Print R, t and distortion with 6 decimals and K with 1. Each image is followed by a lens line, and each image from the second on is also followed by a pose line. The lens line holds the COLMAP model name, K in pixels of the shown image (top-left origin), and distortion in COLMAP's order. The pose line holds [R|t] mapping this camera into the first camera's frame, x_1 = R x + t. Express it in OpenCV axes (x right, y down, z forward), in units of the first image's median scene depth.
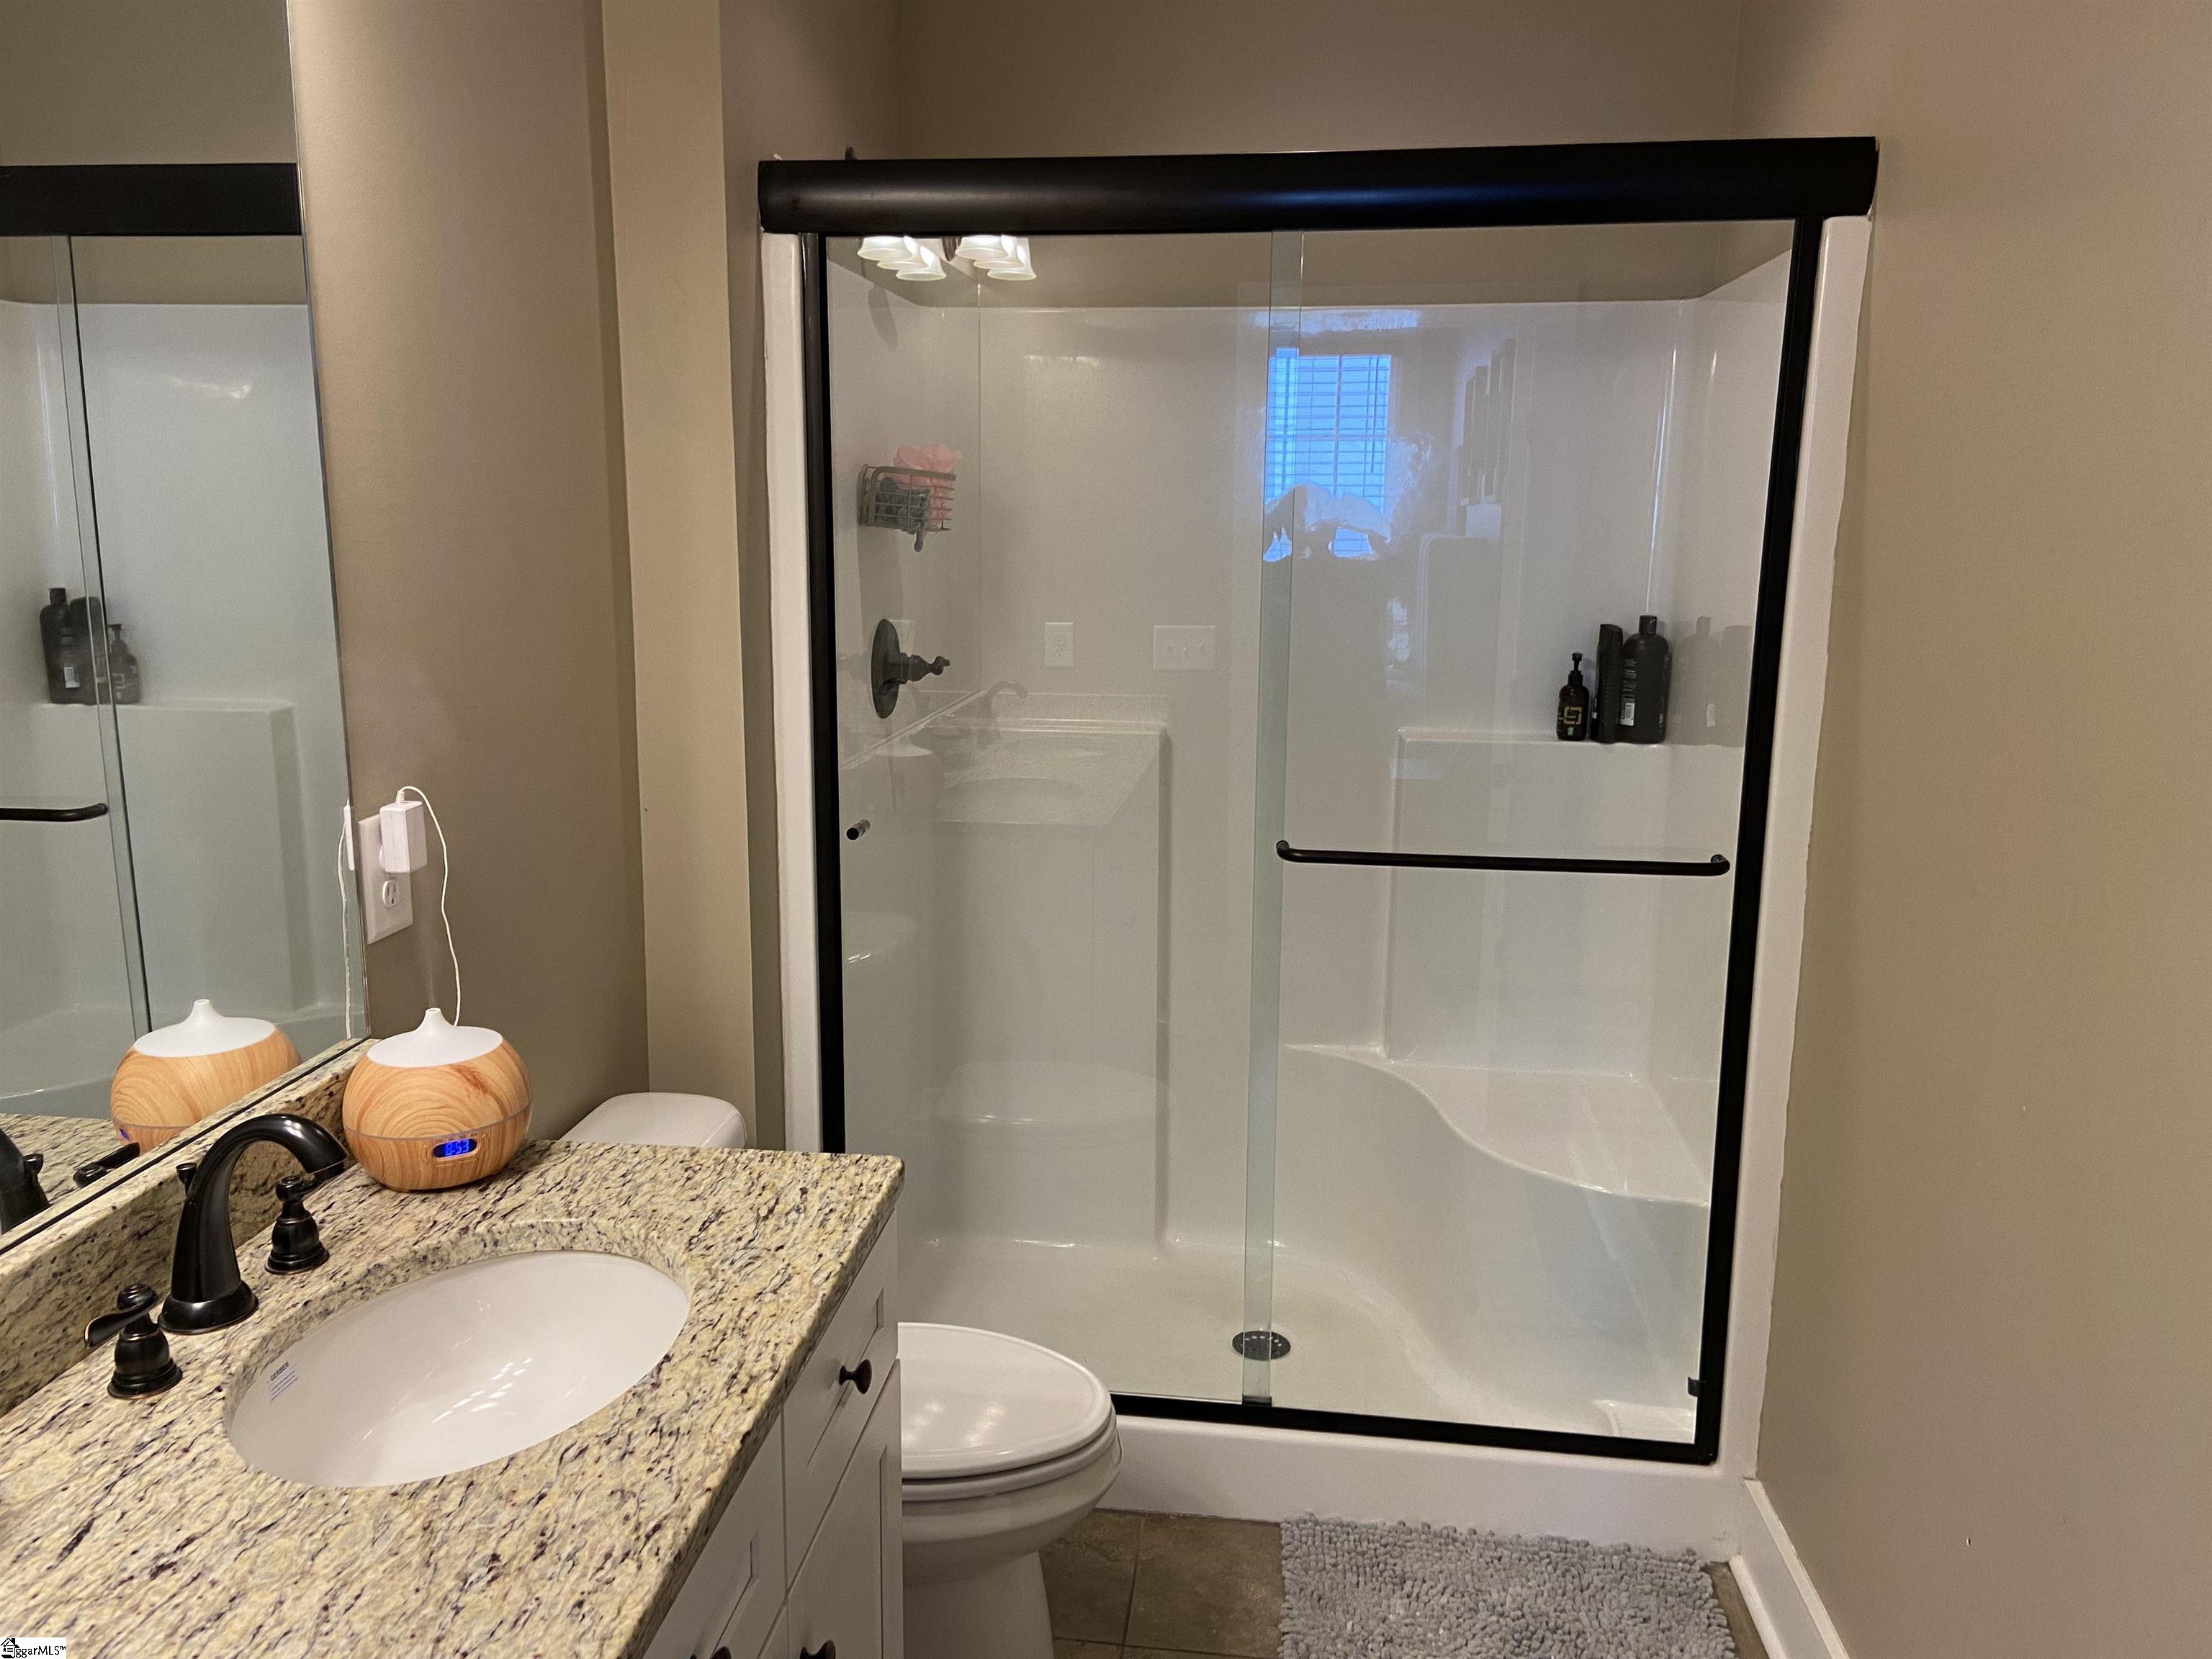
lens RADIAL K [[1662.0, 0, 1089.6], [0, 1662.0, 797.6], [0, 0, 1]] dist [0.120917, -0.148567]
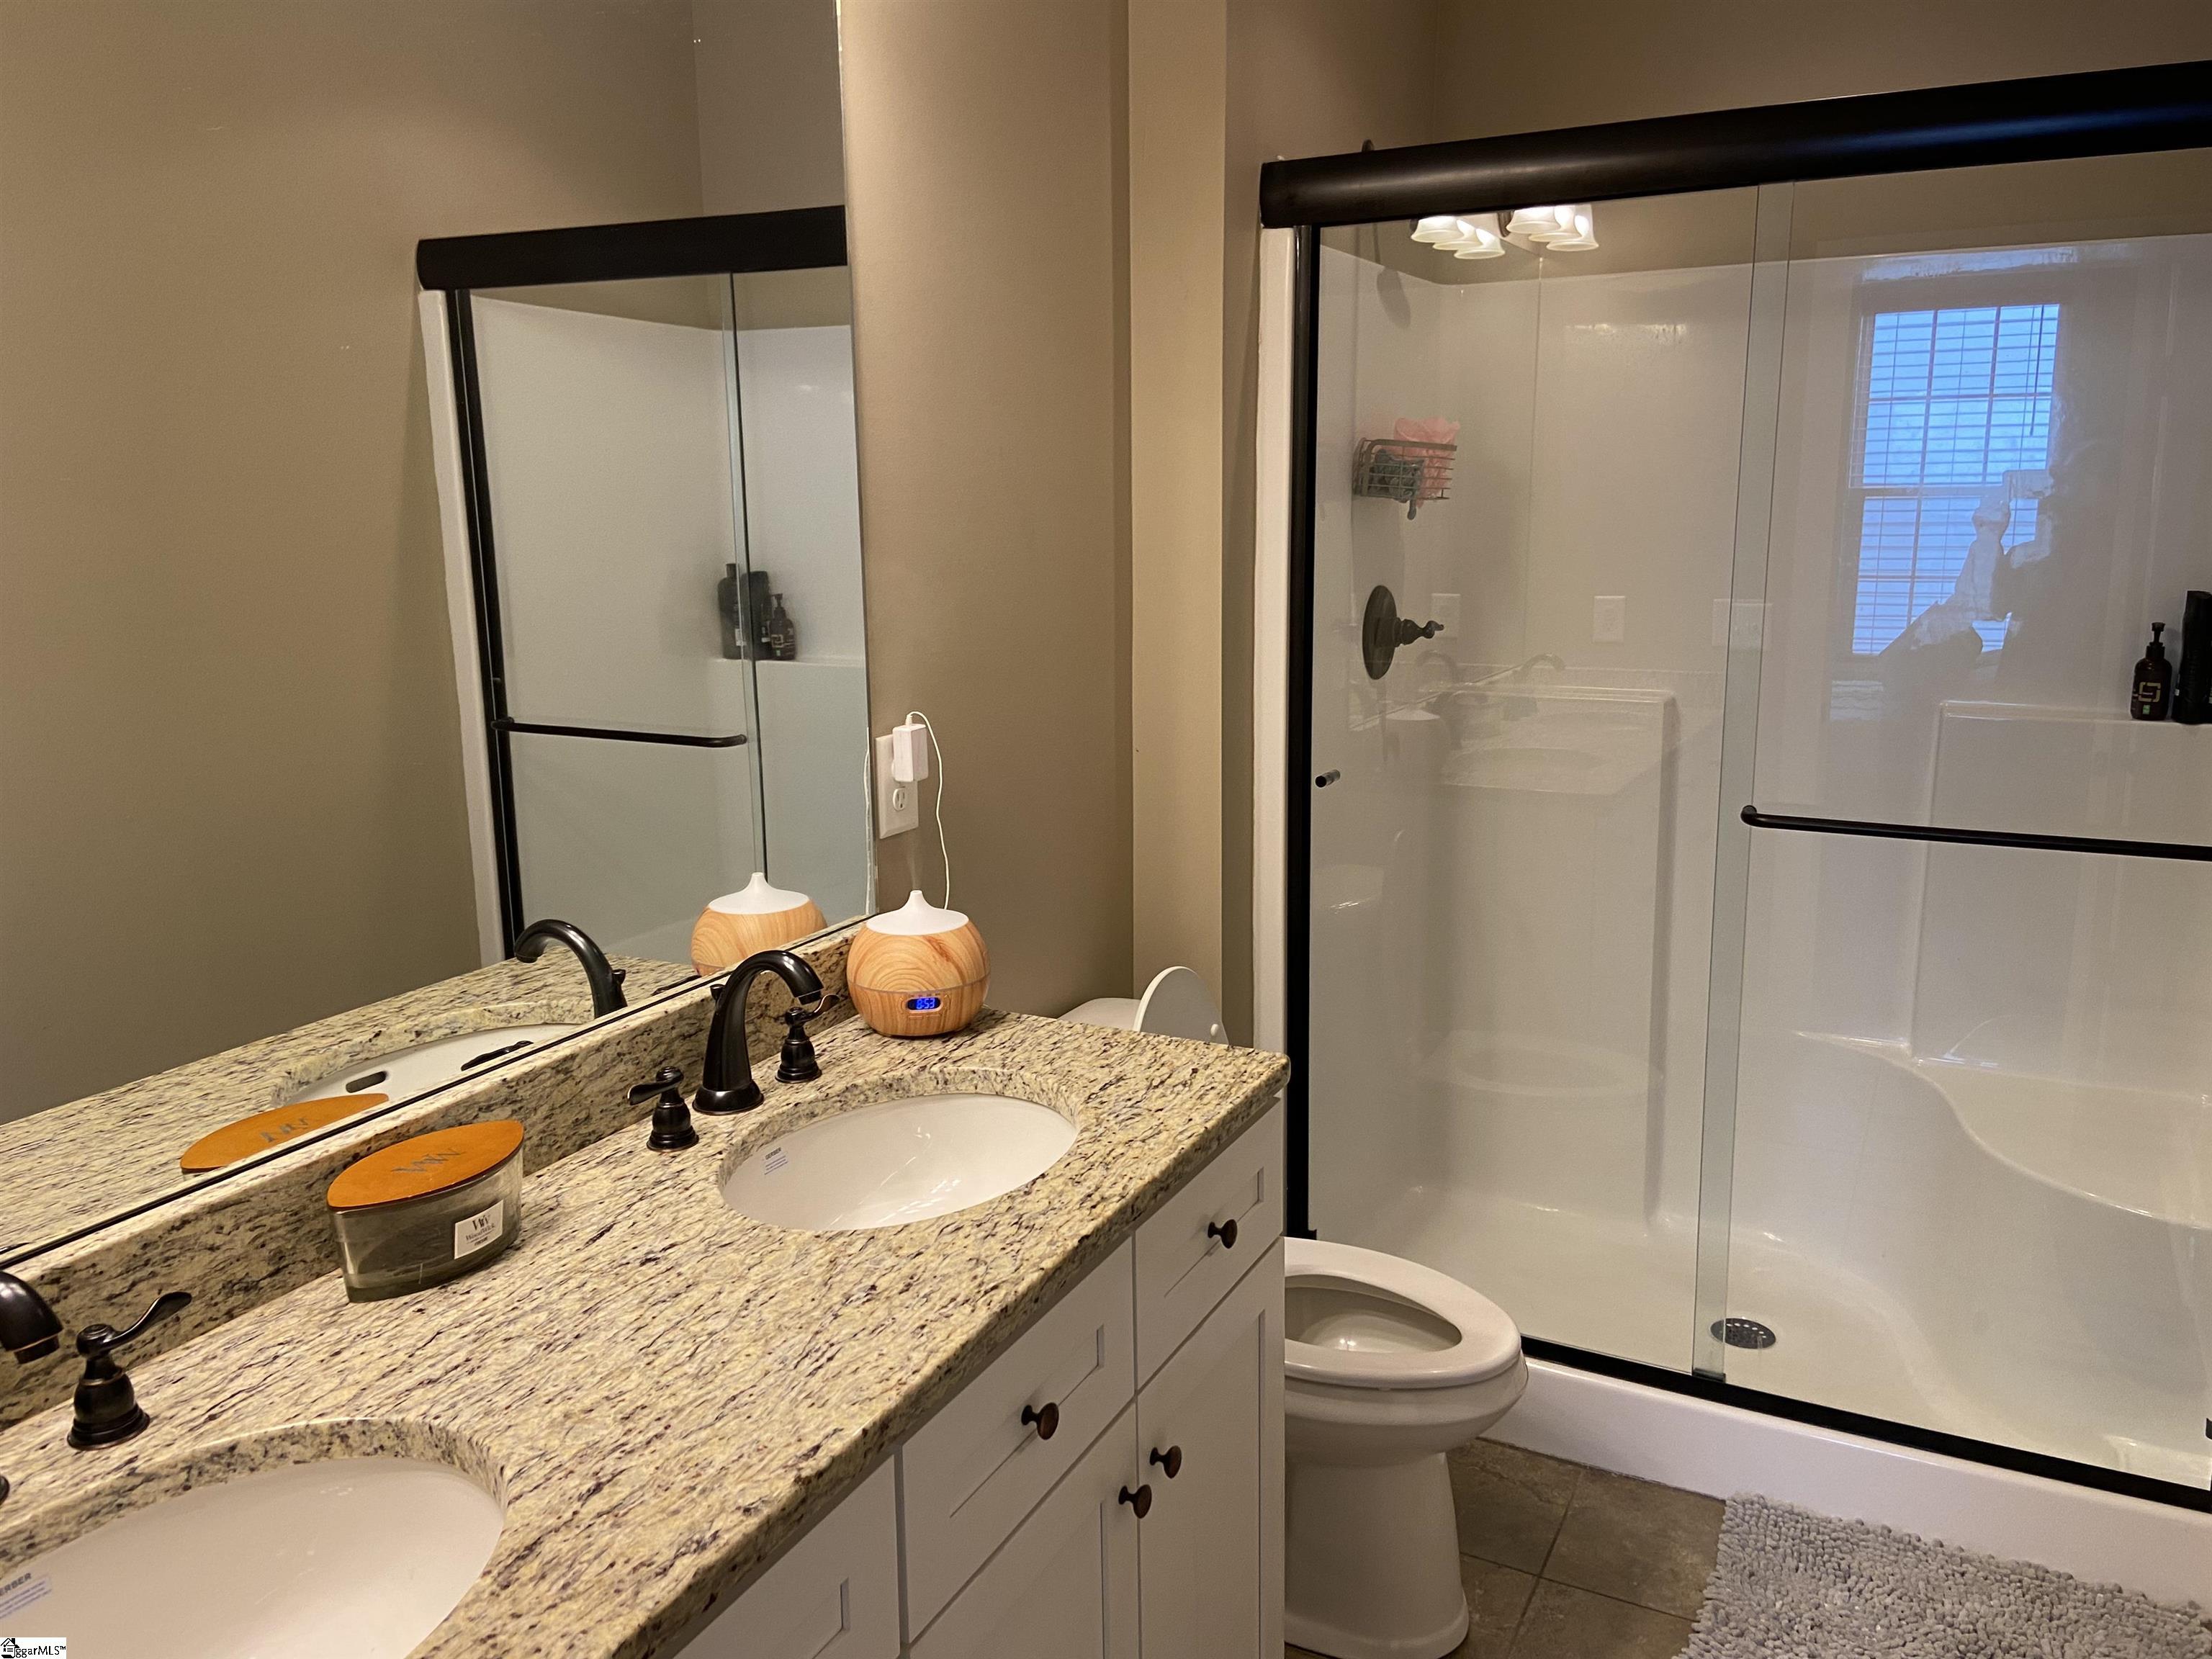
lens RADIAL K [[1662.0, 0, 1112.7], [0, 1662.0, 775.6], [0, 0, 1]] dist [0.120917, -0.148567]
pose [[0.939605, 0.040902, -0.339807, 0.104485], [-0.042427, 0.999095, 0.002945, 0.022245], [0.339620, 0.011650, 0.940491, -0.059987]]
